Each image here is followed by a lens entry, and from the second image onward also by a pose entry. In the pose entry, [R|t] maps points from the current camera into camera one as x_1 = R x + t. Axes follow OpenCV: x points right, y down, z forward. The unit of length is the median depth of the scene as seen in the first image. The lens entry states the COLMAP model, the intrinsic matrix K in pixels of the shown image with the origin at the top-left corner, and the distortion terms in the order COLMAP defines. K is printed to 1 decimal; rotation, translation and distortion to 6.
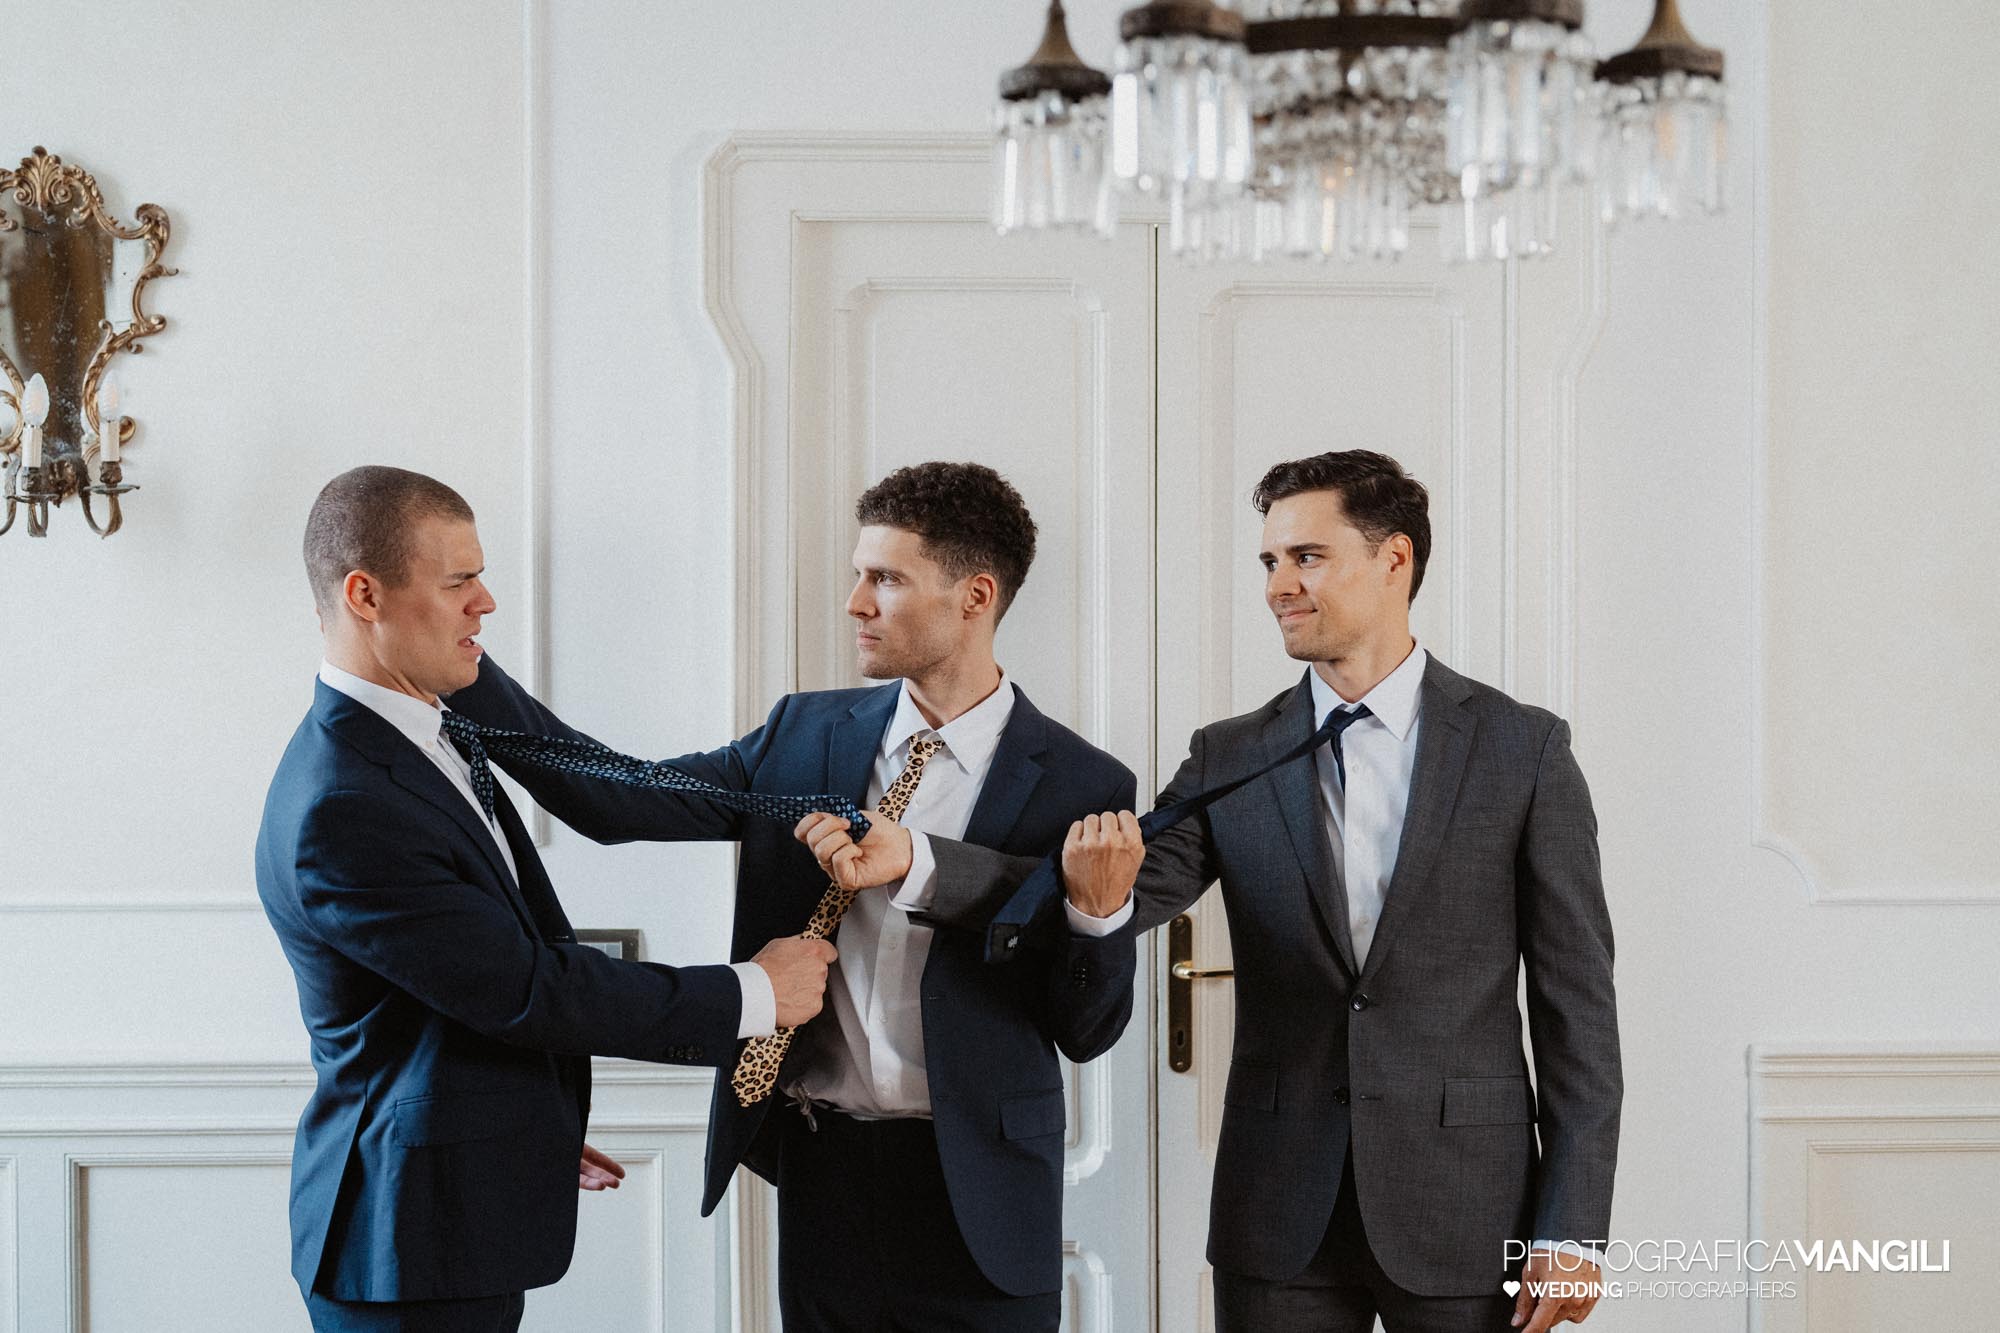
lens RADIAL K [[2693.5, 0, 973.1], [0, 2693.5, 700.6], [0, 0, 1]] dist [0.038251, 0.000000]
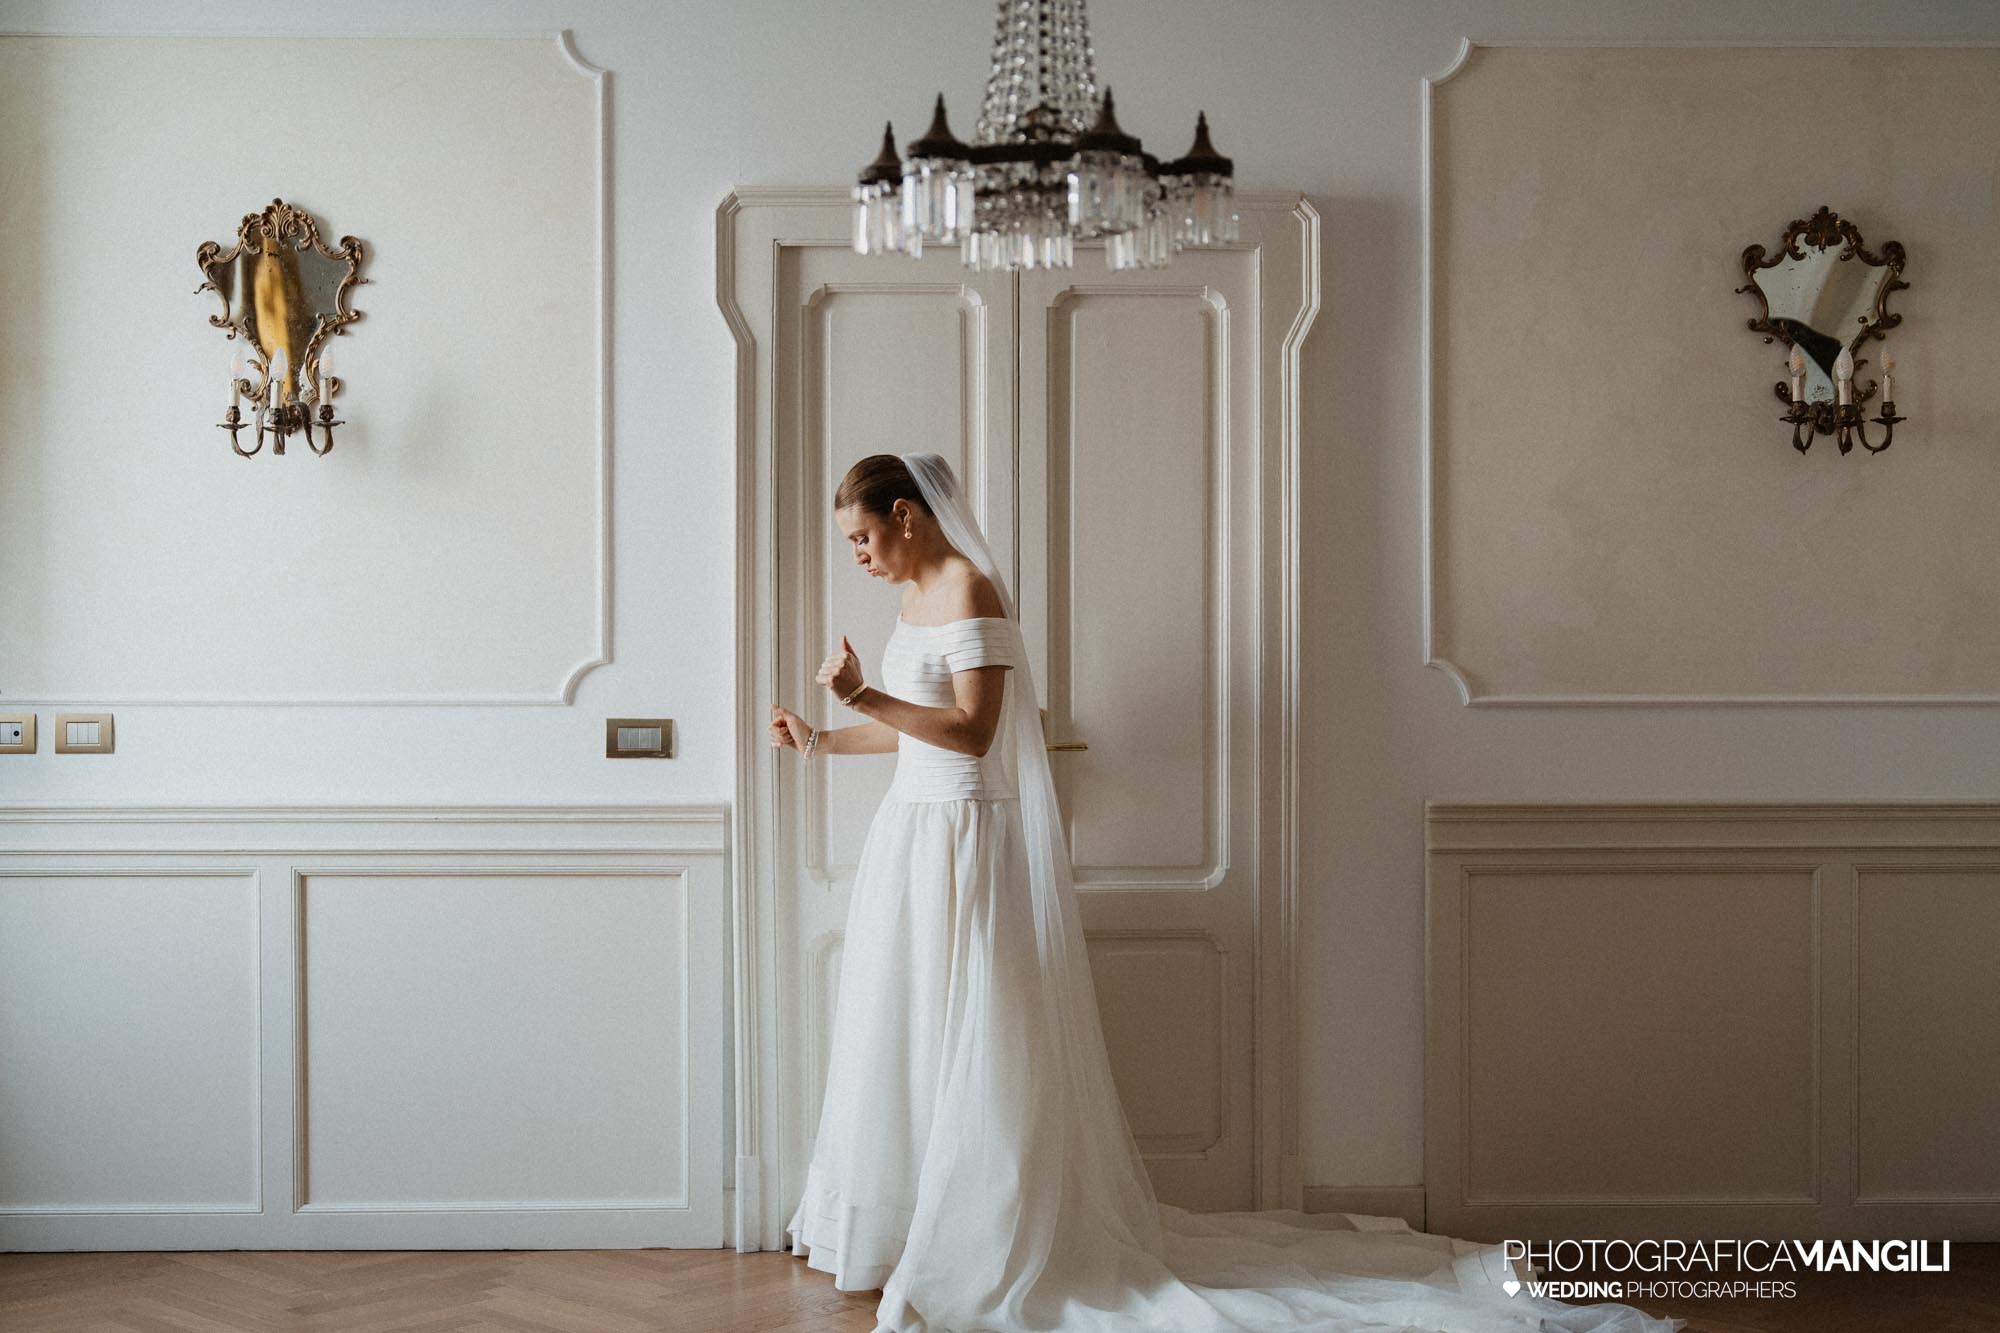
lens RADIAL K [[2693.5, 0, 996.6], [0, 2693.5, 676.7], [0, 0, 1]] dist [0.038251, 0.000000]
pose [[0.999946, -0.000777, -0.010350, 0.073694], [0.000621, 0.999885, -0.015141, 0.087363], [0.010360, 0.015134, 0.999832, -0.511821]]
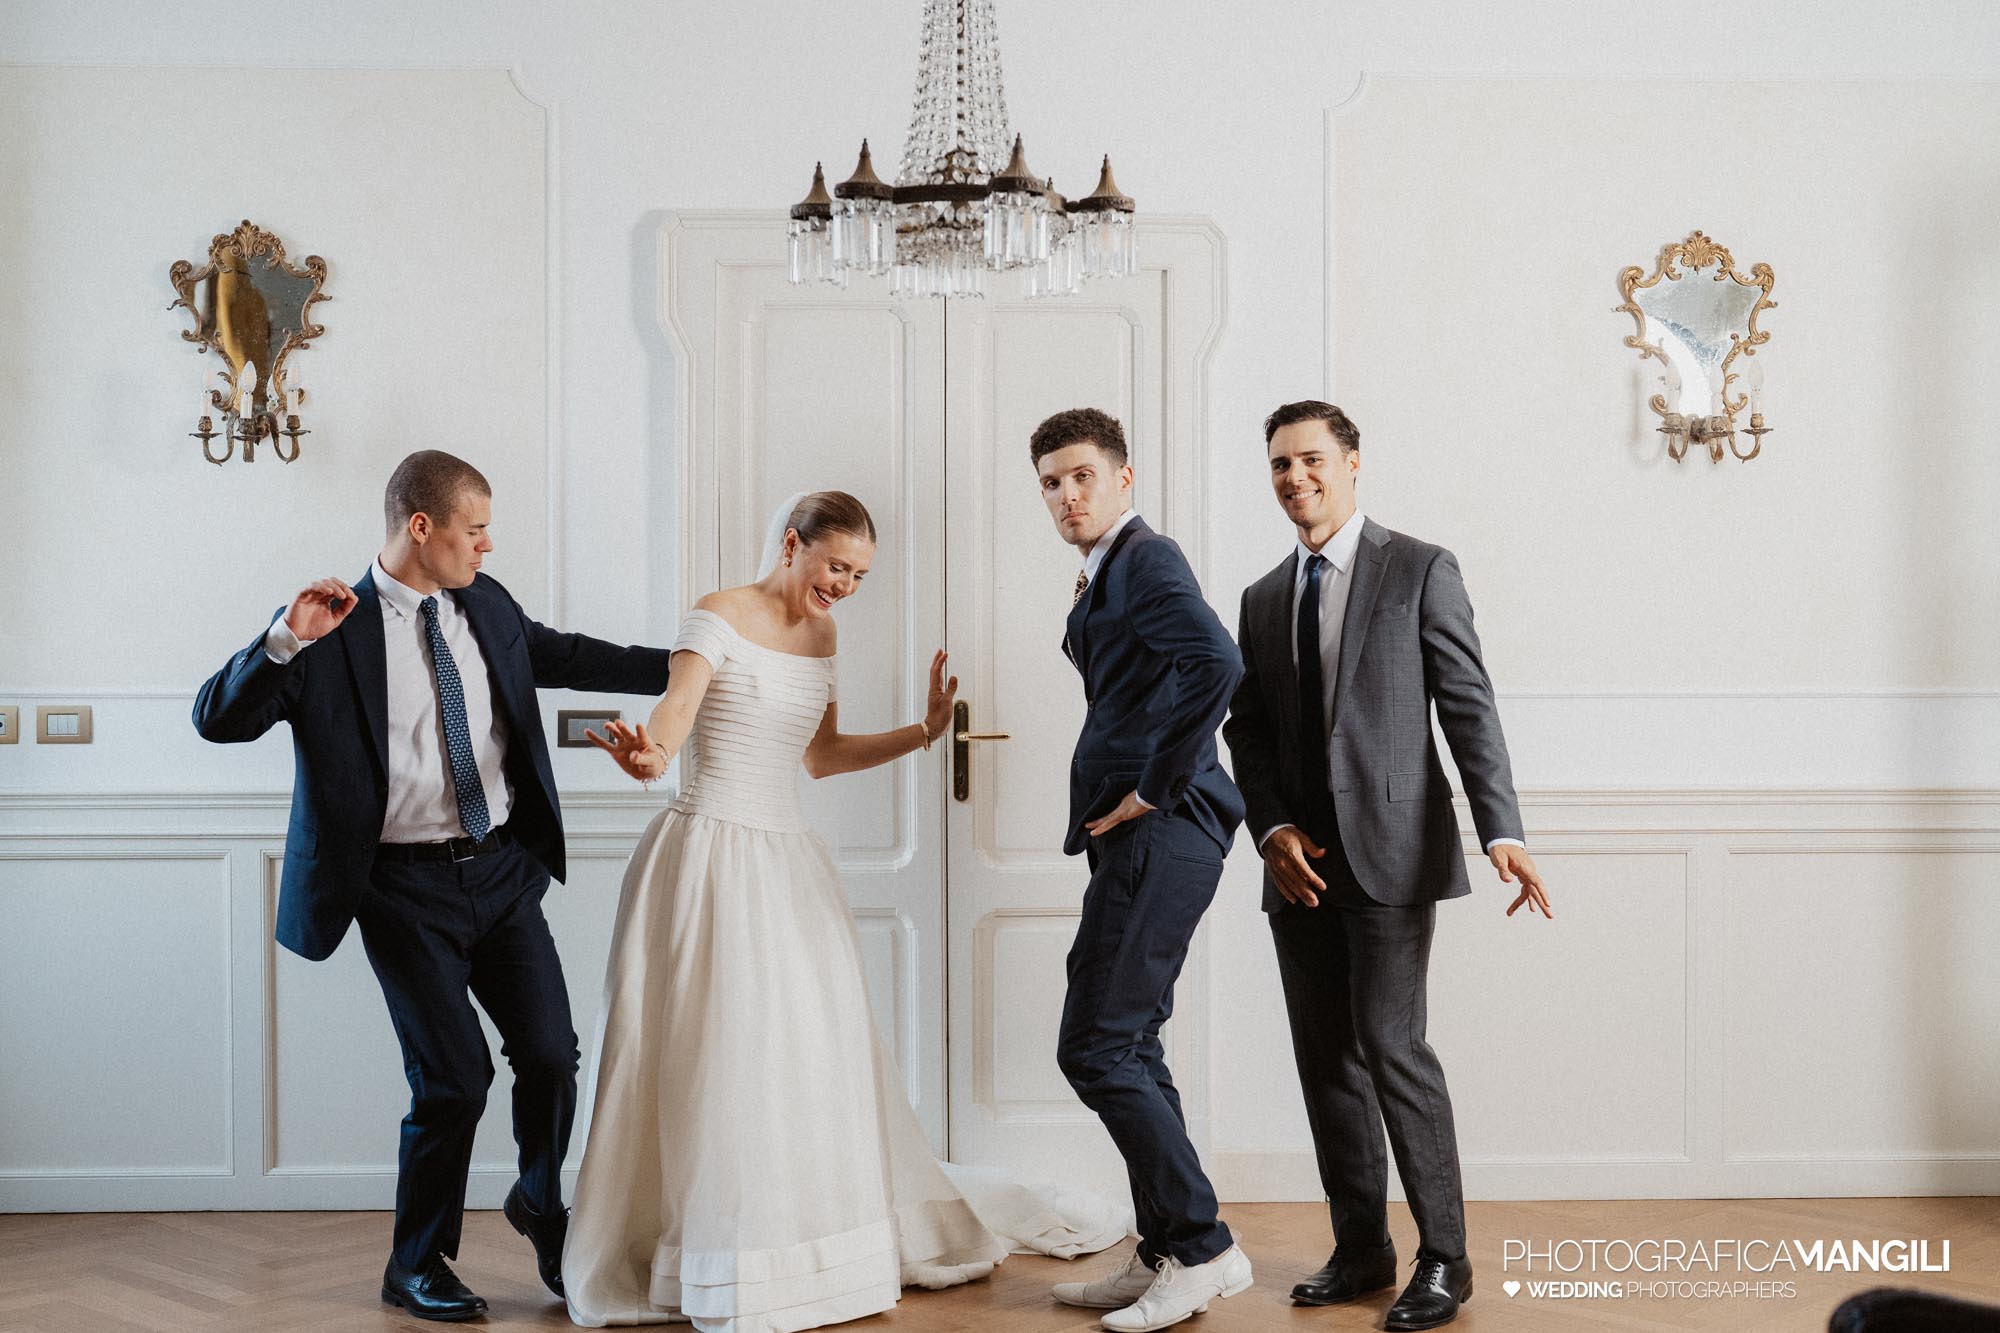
lens RADIAL K [[2693.5, 0, 985.2], [0, 2693.5, 684.4], [0, 0, 1]] dist [0.038251, 0.000000]
pose [[0.999982, -0.001482, 0.005779, 0.085129], [0.001538, 0.999951, -0.009758, 0.088485], [-0.005764, 0.009766, 0.999936, -0.613340]]
